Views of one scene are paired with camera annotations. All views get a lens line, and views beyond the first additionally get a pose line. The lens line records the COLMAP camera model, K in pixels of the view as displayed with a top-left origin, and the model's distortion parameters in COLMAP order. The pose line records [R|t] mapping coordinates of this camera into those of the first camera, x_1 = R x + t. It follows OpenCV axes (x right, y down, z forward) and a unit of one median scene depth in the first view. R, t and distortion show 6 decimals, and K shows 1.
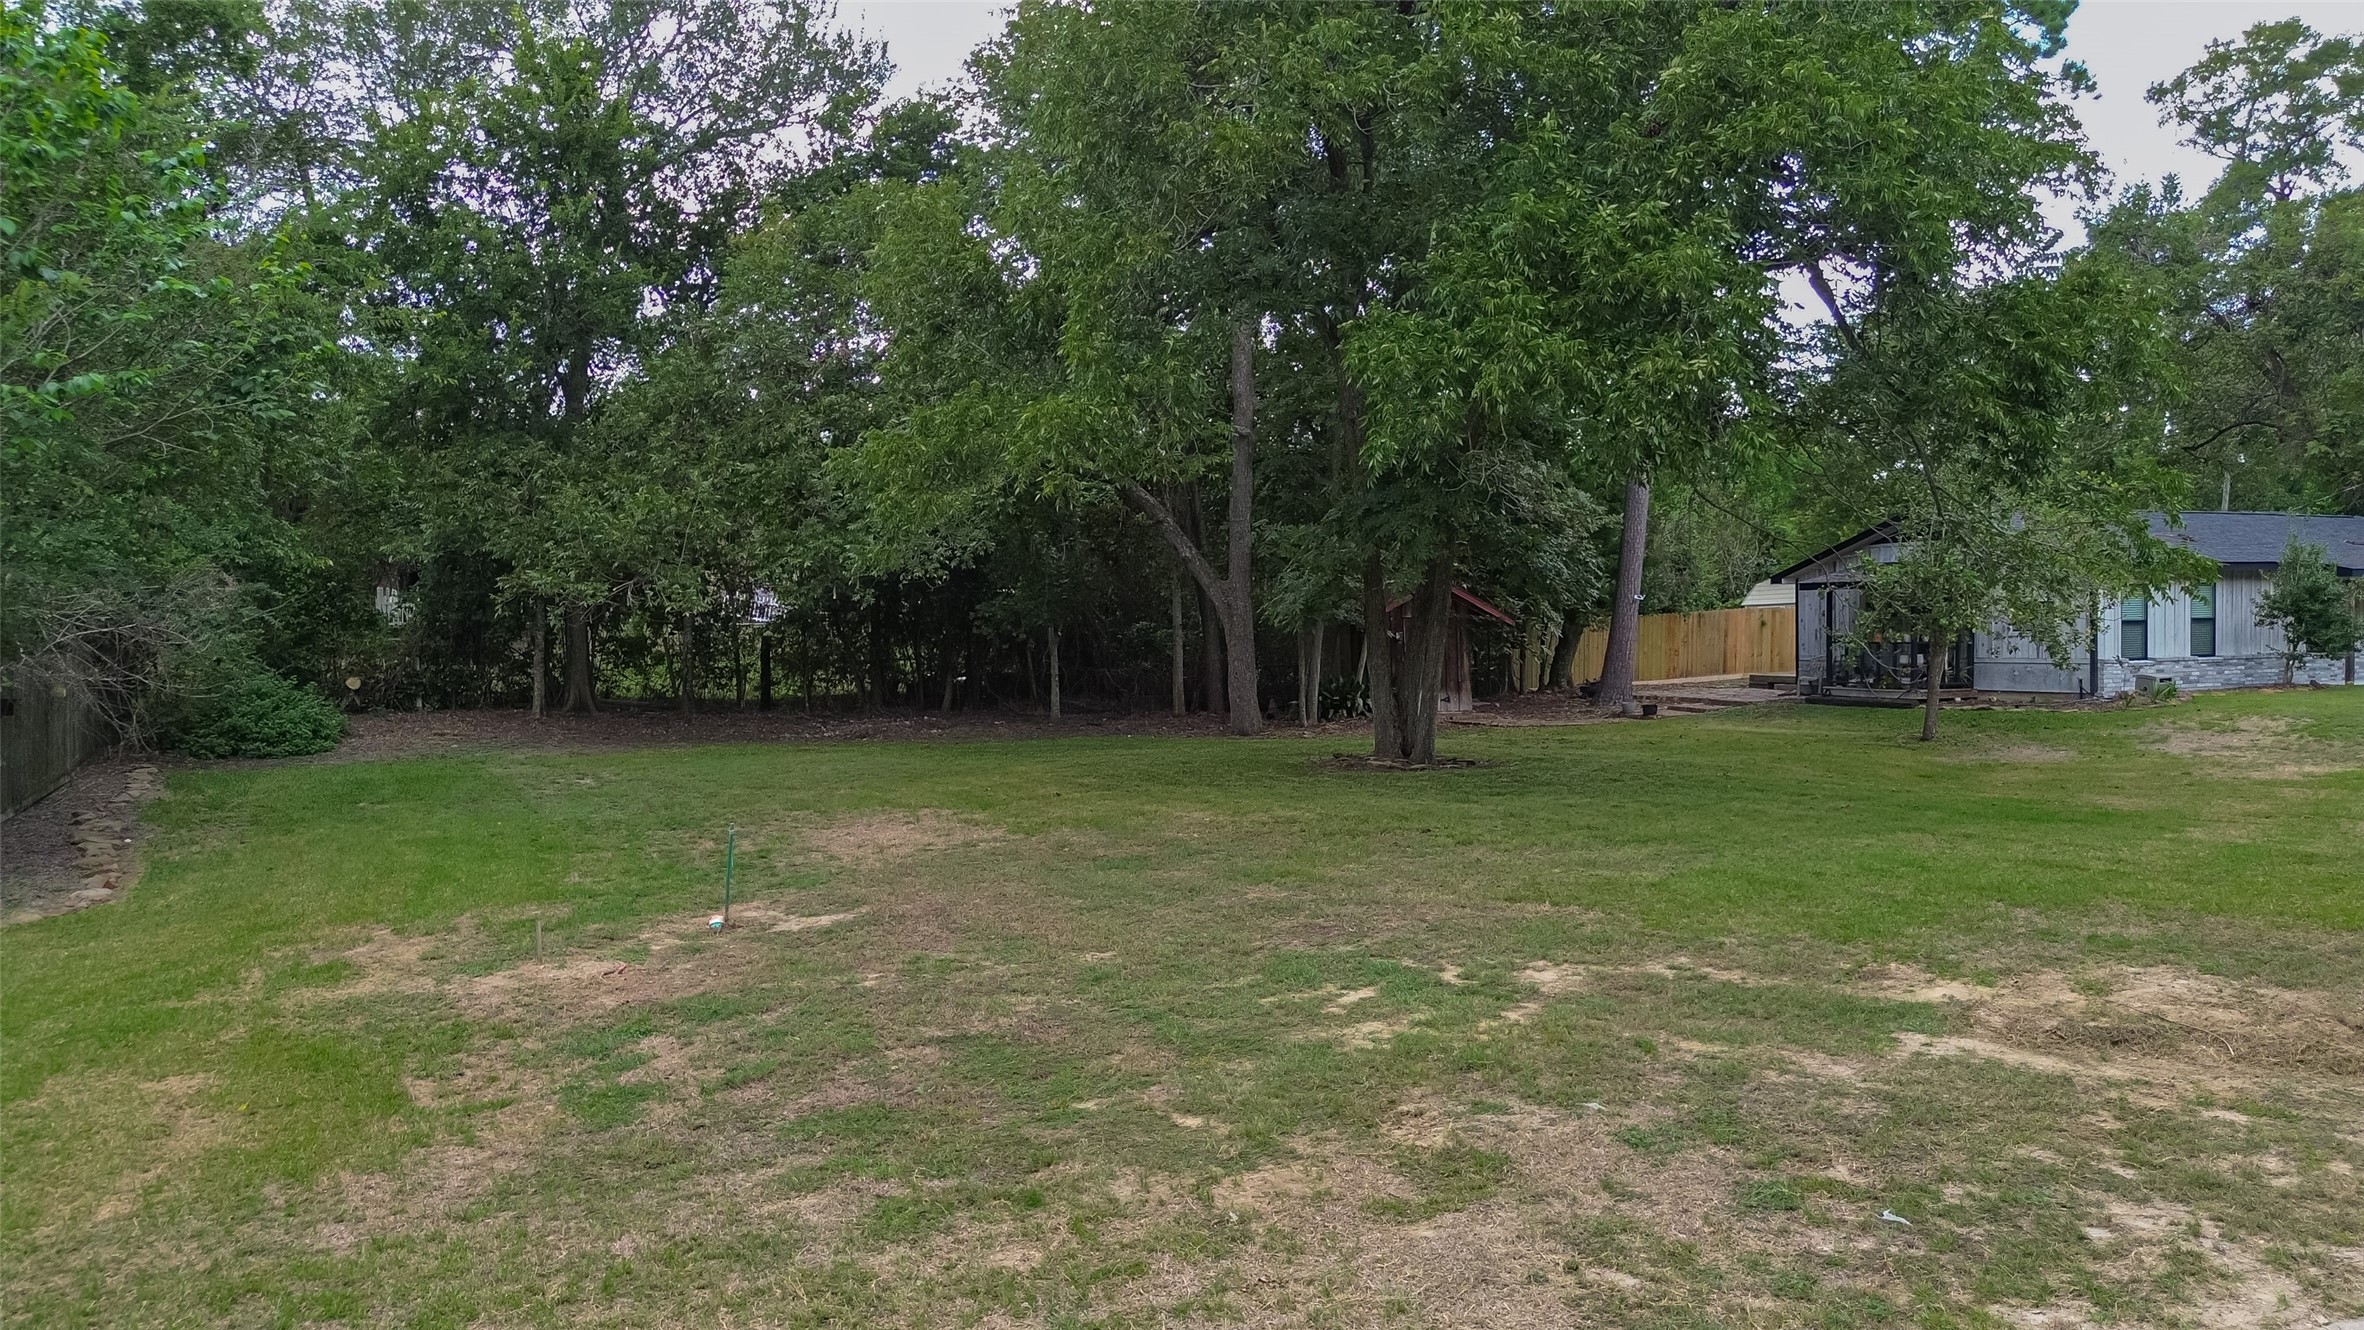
lens RADIAL K [[1655.7, 0, 1178.2], [0, 1655.7, 682.2], [0, 0, 1]] dist [0.063675, -0.059550]
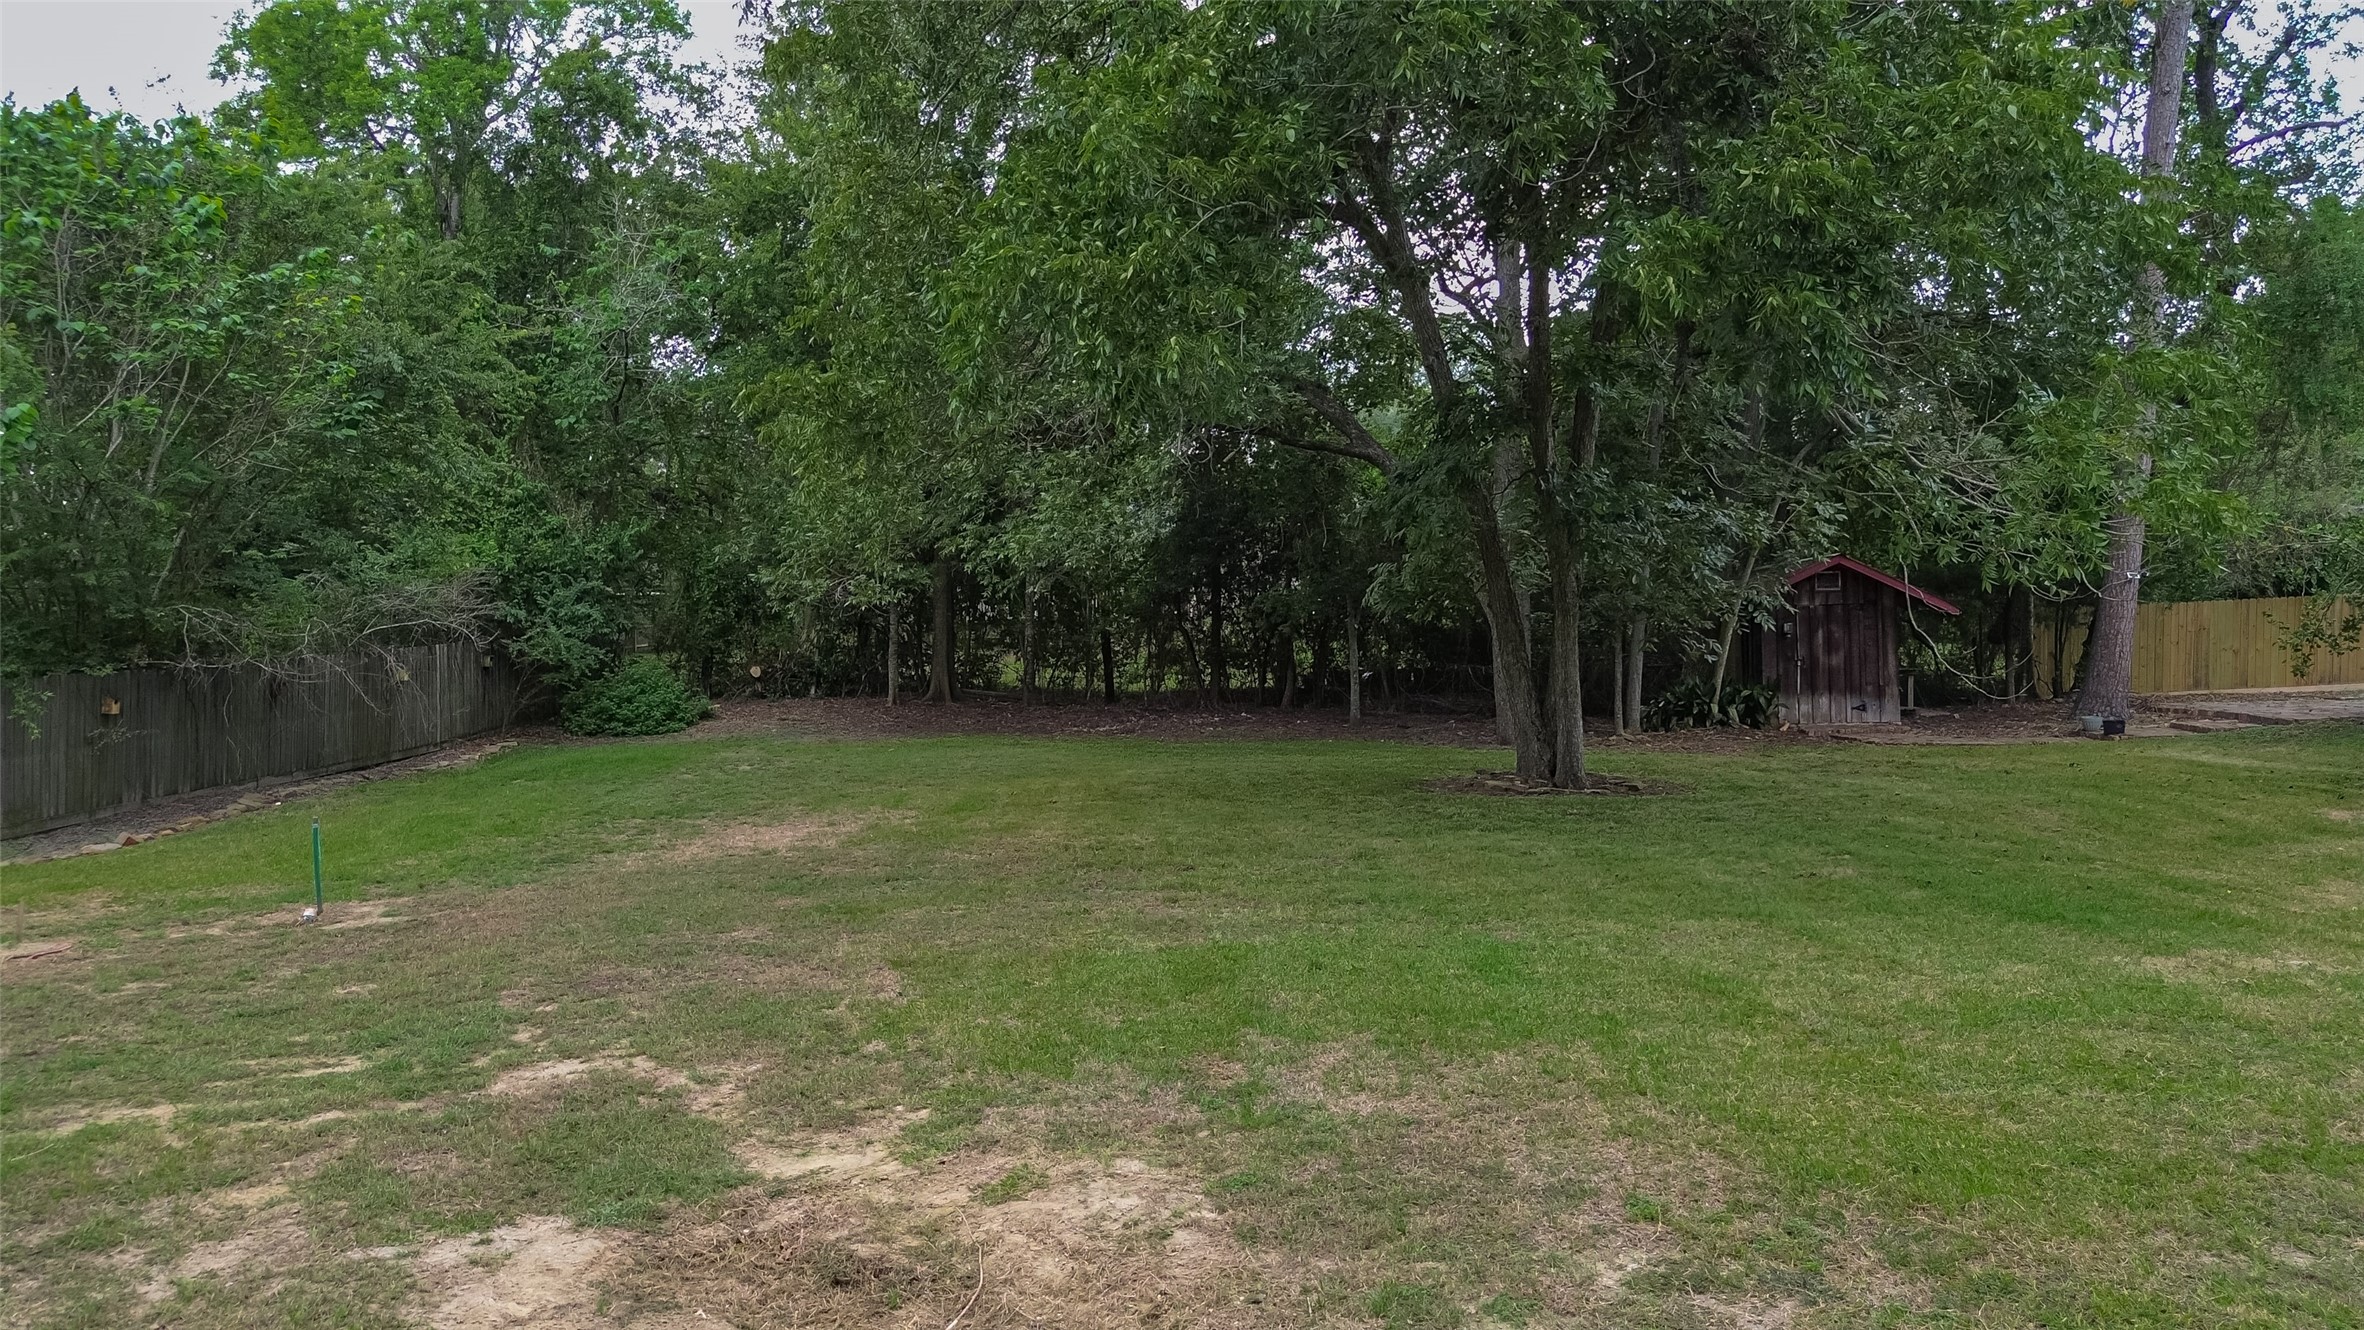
lens RADIAL K [[1655.7, 0, 1178.2], [0, 1655.7, 682.2], [0, 0, 1]] dist [0.063675, -0.059550]
pose [[0.882454, 0.014870, -0.470164, 0.332077], [-0.011935, 0.999886, 0.009223, -0.006972], [0.470248, -0.002528, 0.882531, 0.174014]]
